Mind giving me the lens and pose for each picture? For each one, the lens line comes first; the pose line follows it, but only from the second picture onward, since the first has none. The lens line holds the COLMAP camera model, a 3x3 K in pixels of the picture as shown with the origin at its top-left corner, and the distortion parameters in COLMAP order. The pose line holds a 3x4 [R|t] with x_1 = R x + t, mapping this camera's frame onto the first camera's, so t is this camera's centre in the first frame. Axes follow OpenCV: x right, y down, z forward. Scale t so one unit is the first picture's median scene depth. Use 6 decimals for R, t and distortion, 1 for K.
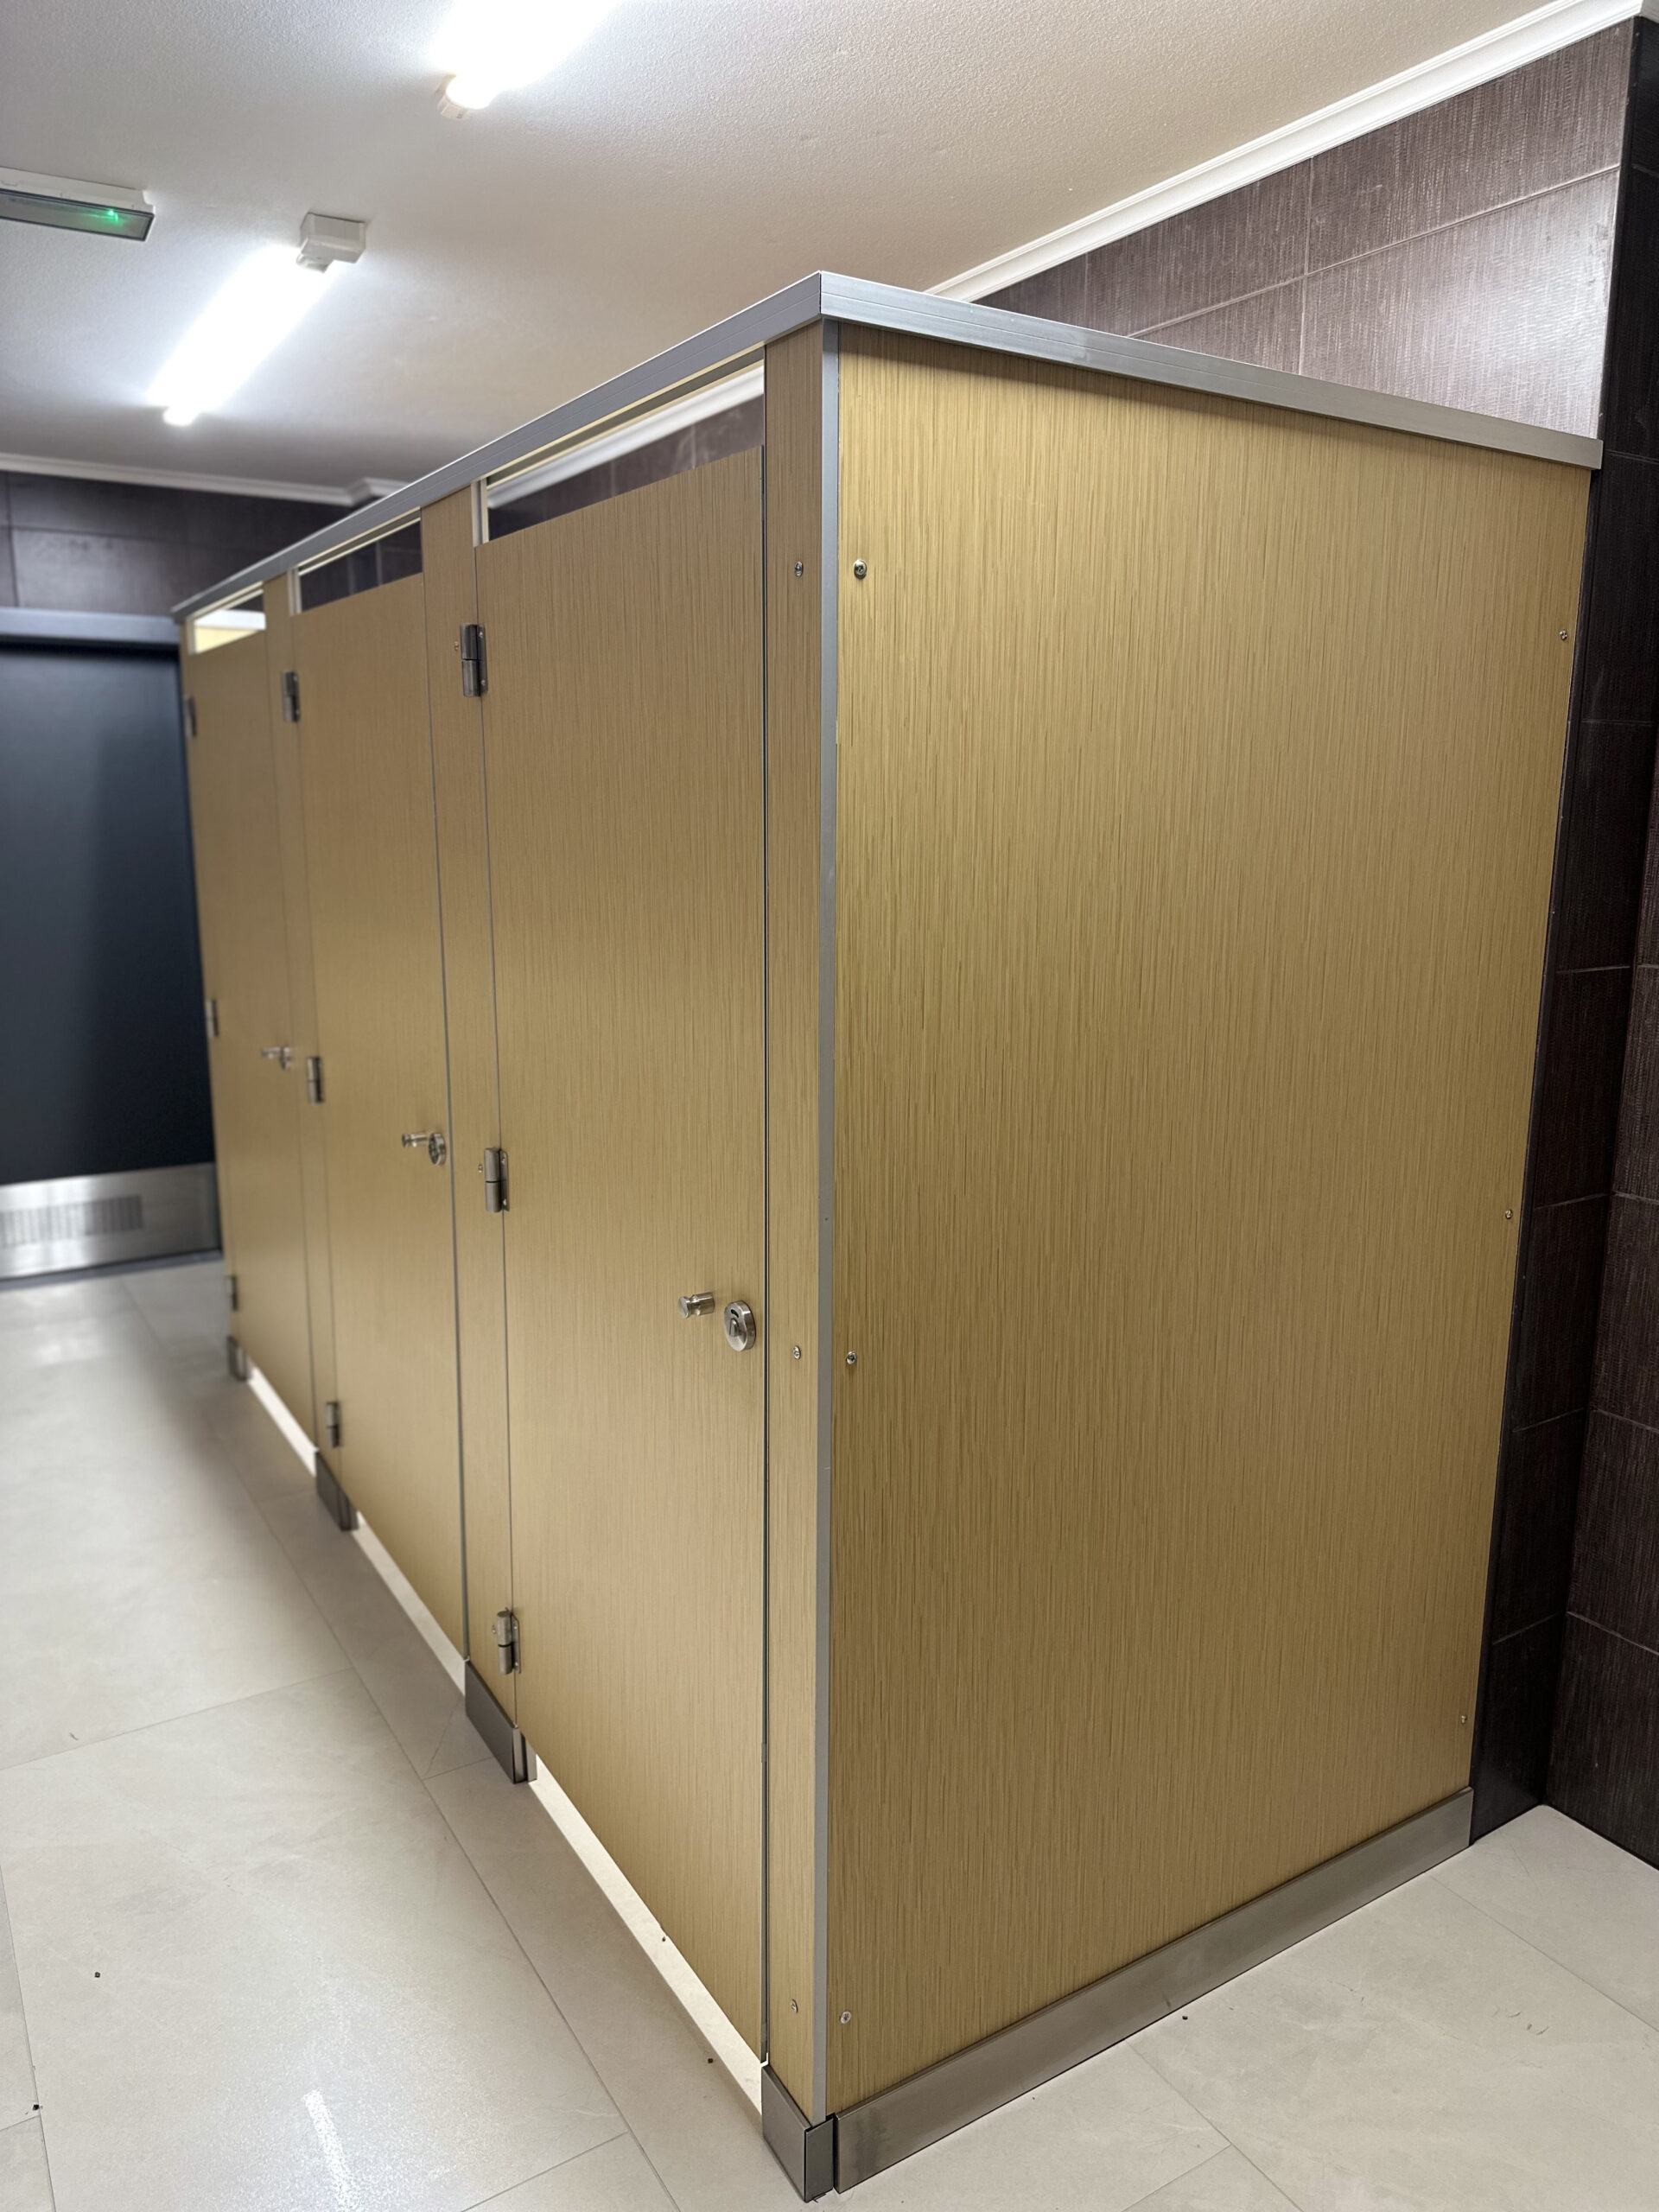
lens RADIAL K [[1561.0, 0, 836.5], [0, 1561.0, 1120.7], [0, 0, 1]] dist [0.099744, -0.155900]
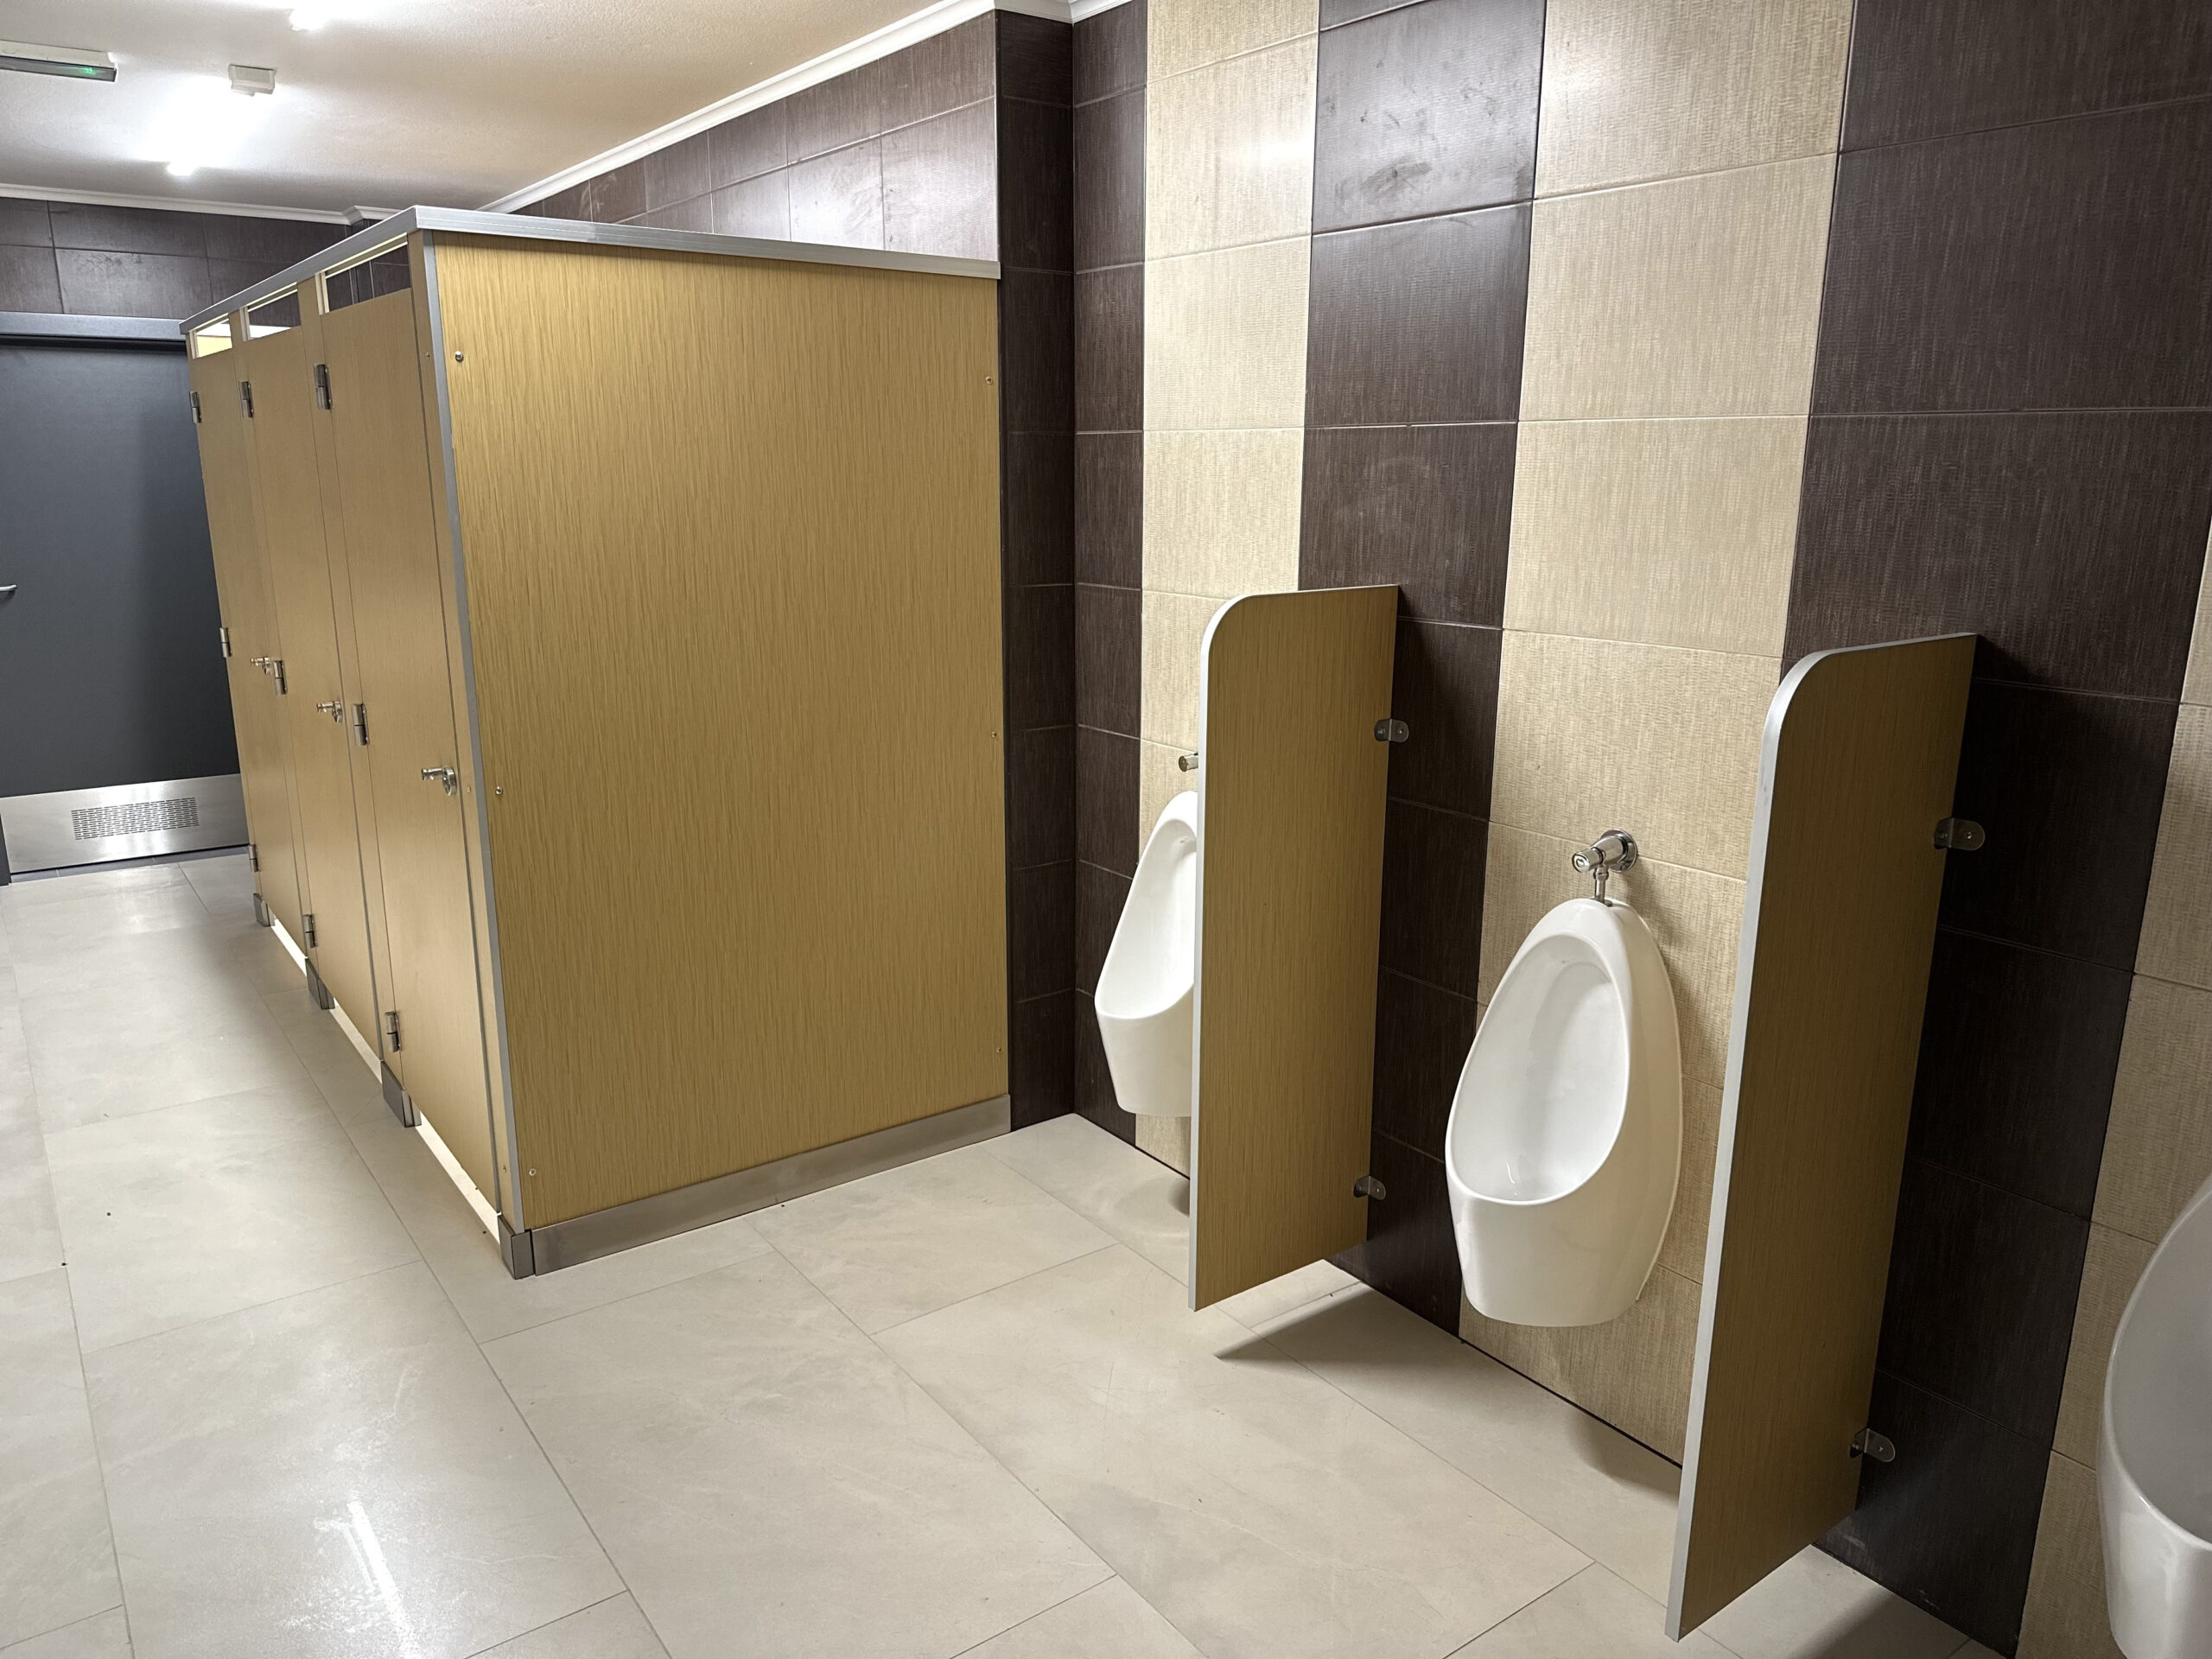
lens RADIAL K [[1566.8, 0, 1102.7], [0, 1566.8, 854.2], [0, 0, 1]] dist [0.055628, -0.069687]
pose [[0.997656, -0.015952, 0.066540, 0.447761], [0.013016, 0.998932, 0.044324, 0.118444], [-0.067176, -0.043354, 0.996799, -0.666465]]
